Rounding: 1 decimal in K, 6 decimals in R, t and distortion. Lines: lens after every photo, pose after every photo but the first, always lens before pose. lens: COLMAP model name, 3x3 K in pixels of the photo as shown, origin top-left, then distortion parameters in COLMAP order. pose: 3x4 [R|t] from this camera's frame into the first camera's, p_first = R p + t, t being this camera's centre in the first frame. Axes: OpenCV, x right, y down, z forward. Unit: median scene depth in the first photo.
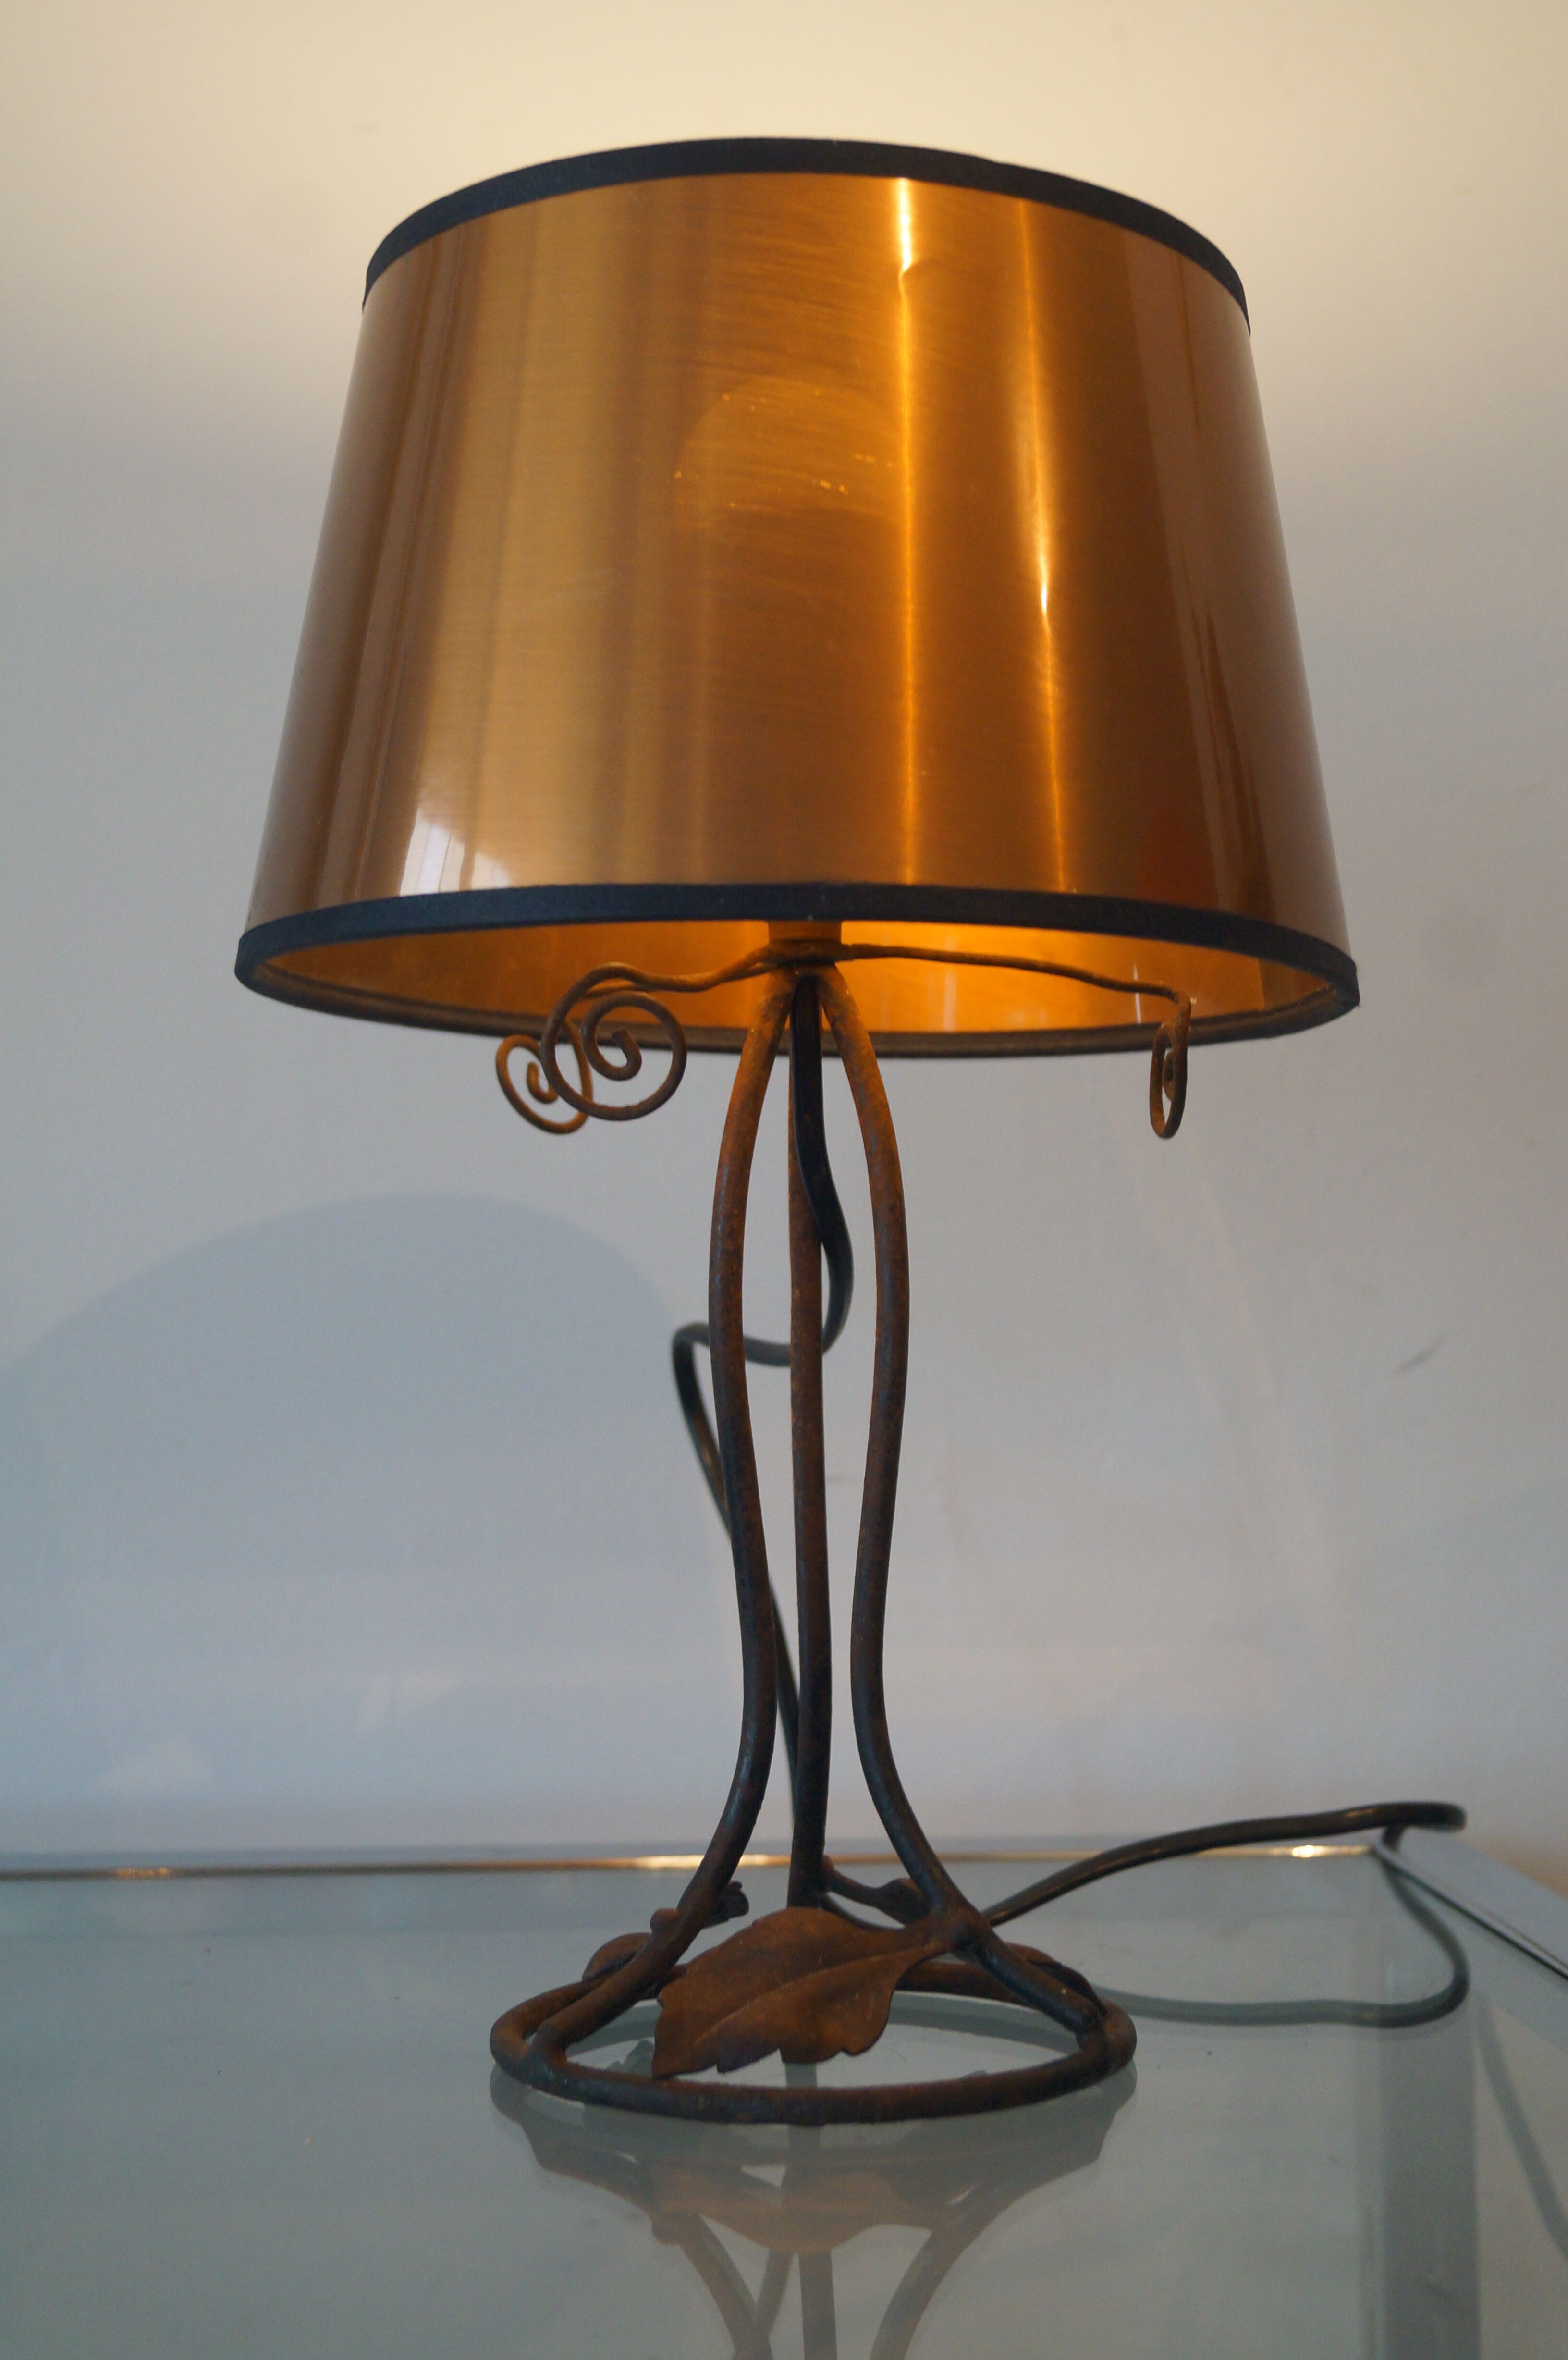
lens RADIAL K [[3010.6, 0, 786.5], [0, 3010.6, 1176.0], [0, 0, 1]] dist [-0.011967, 0.000000]
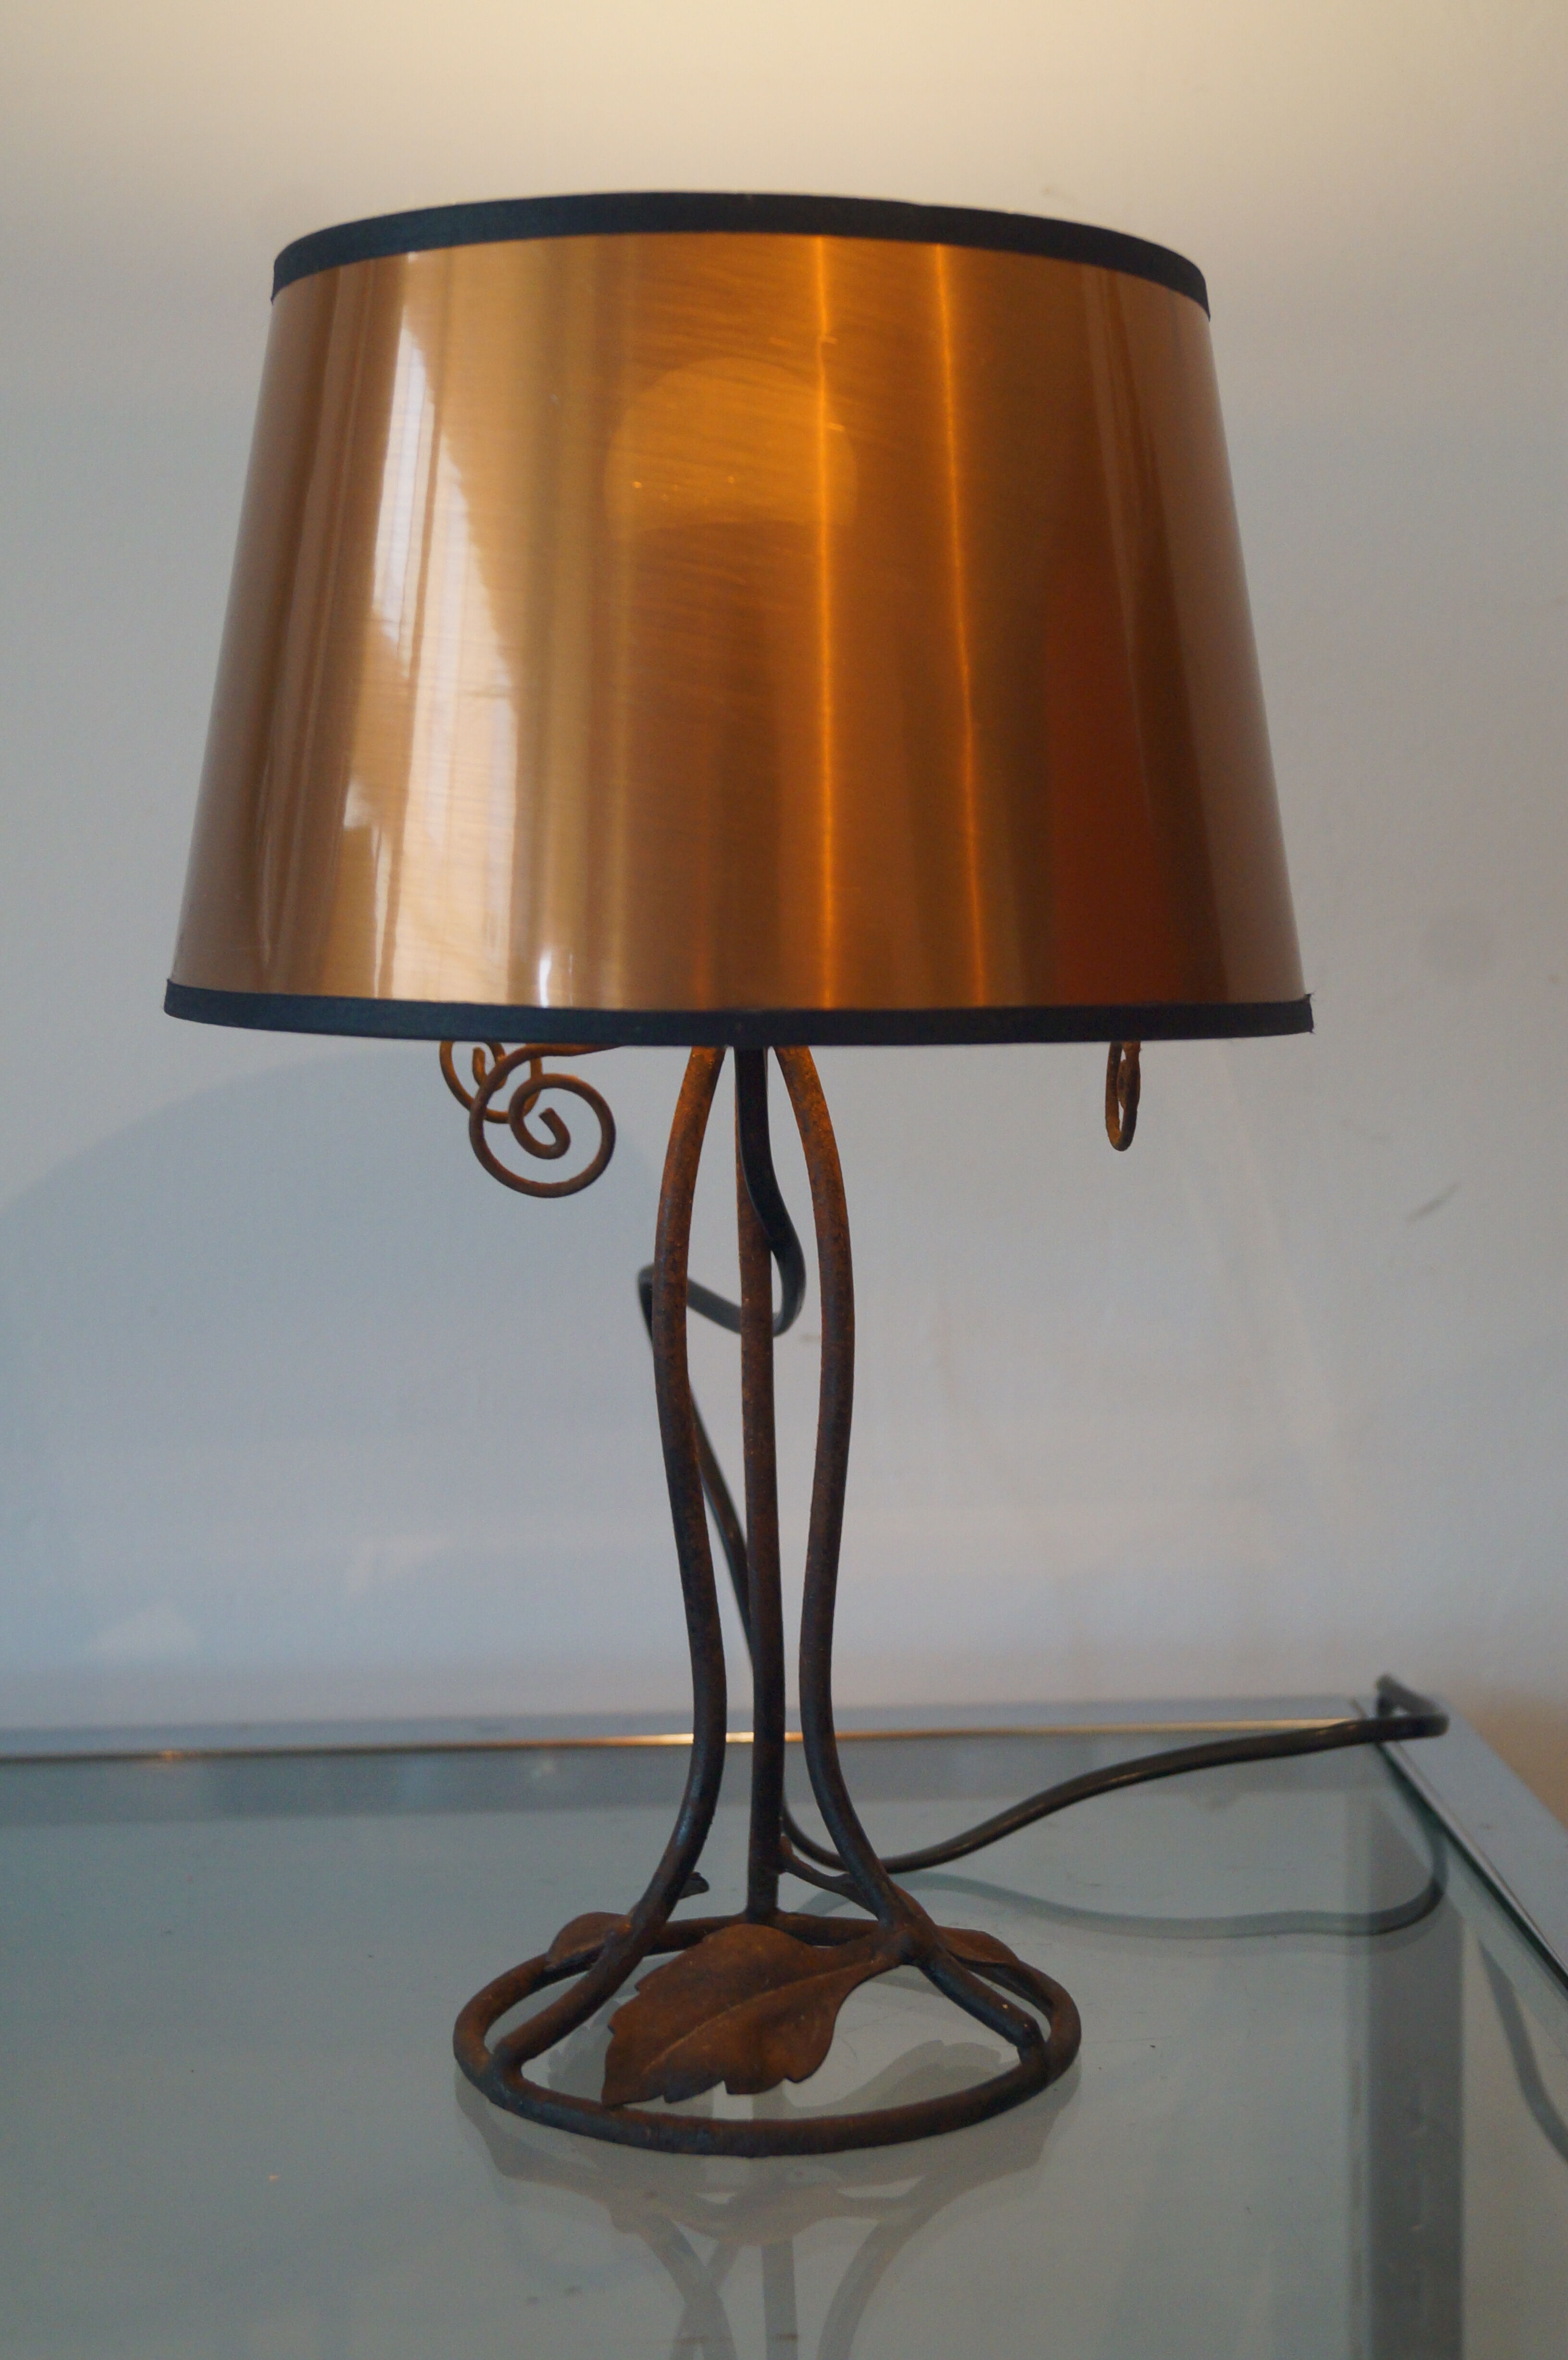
lens RADIAL K [[3276.2, 0, 776.5], [0, 3276.2, 1177.5], [0, 0, 1]] dist [-0.024638, 0.000000]
pose [[0.999615, -0.007438, -0.026733, 0.044313], [0.011624, 0.987050, 0.159992, -0.181686], [0.025197, -0.160241, 0.986756, -0.058161]]
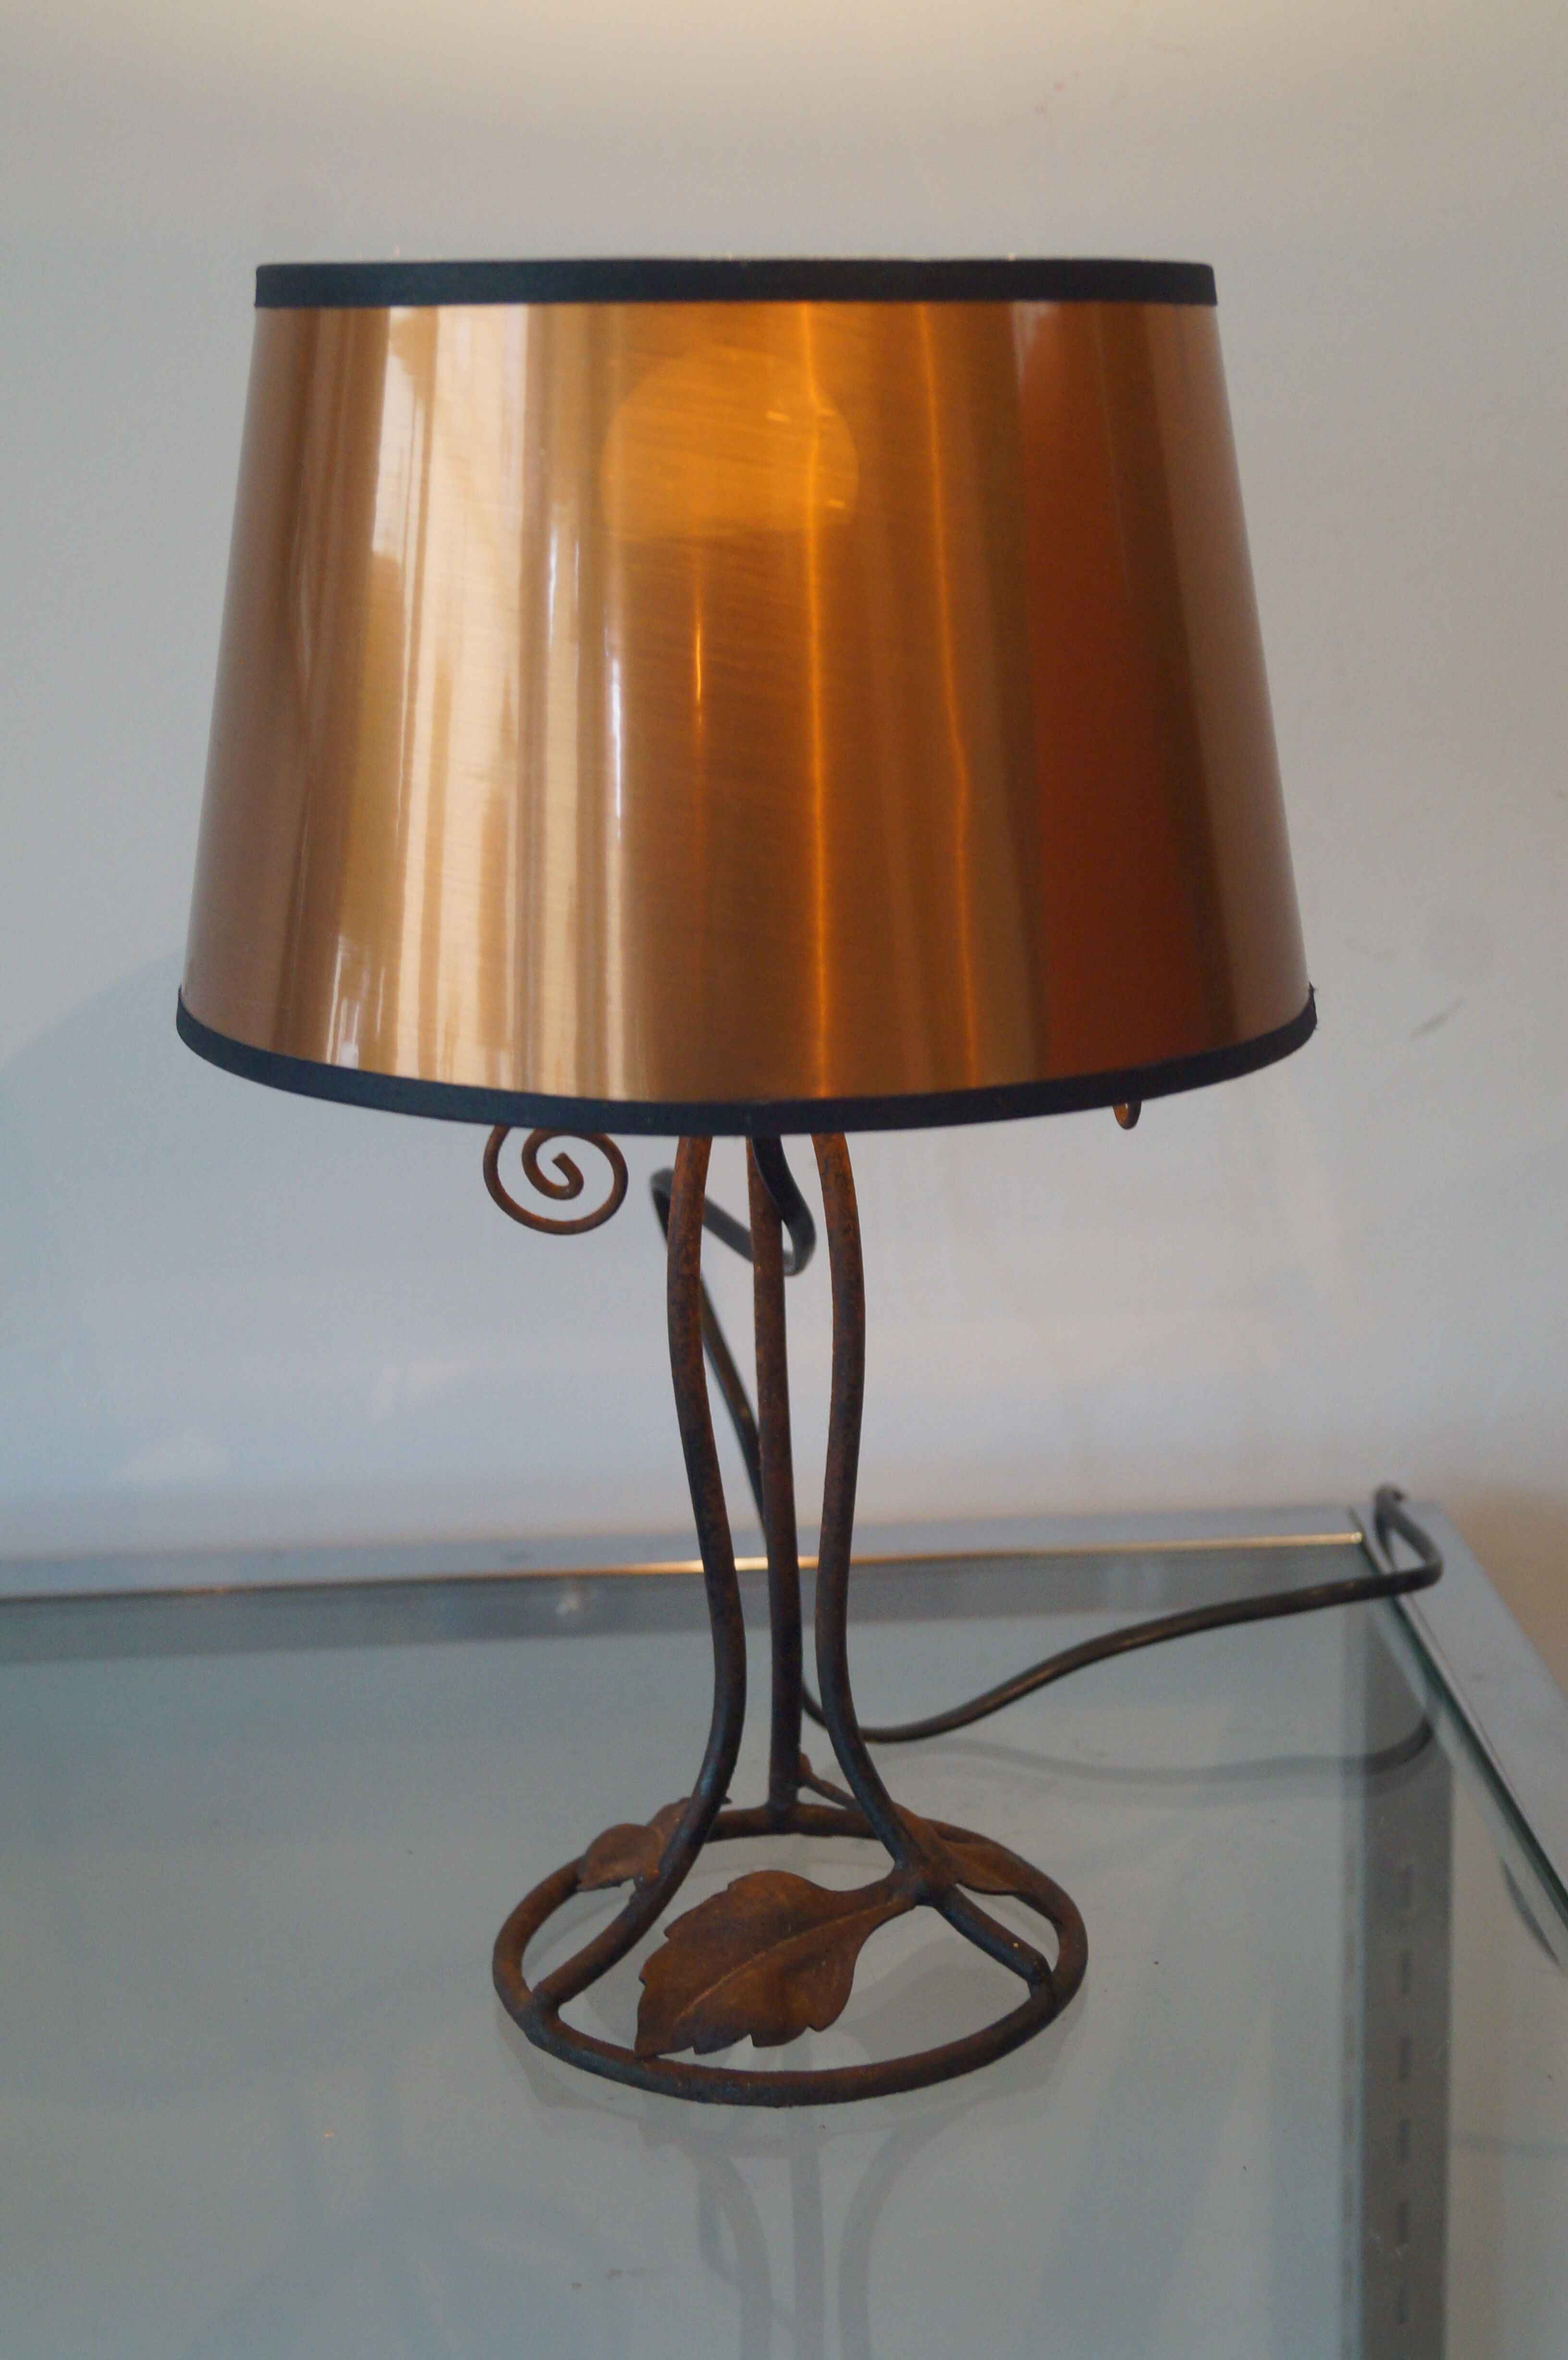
lens RADIAL K [[3276.2, 0, 784.4], [0, 3276.2, 1180.2], [0, 0, 1]] dist [-0.024638, 0.000000]
pose [[0.999403, -0.019217, -0.028702, 0.046271], [0.027278, 0.948863, 0.314509, -0.349901], [0.021190, -0.315104, 0.948821, -0.032405]]
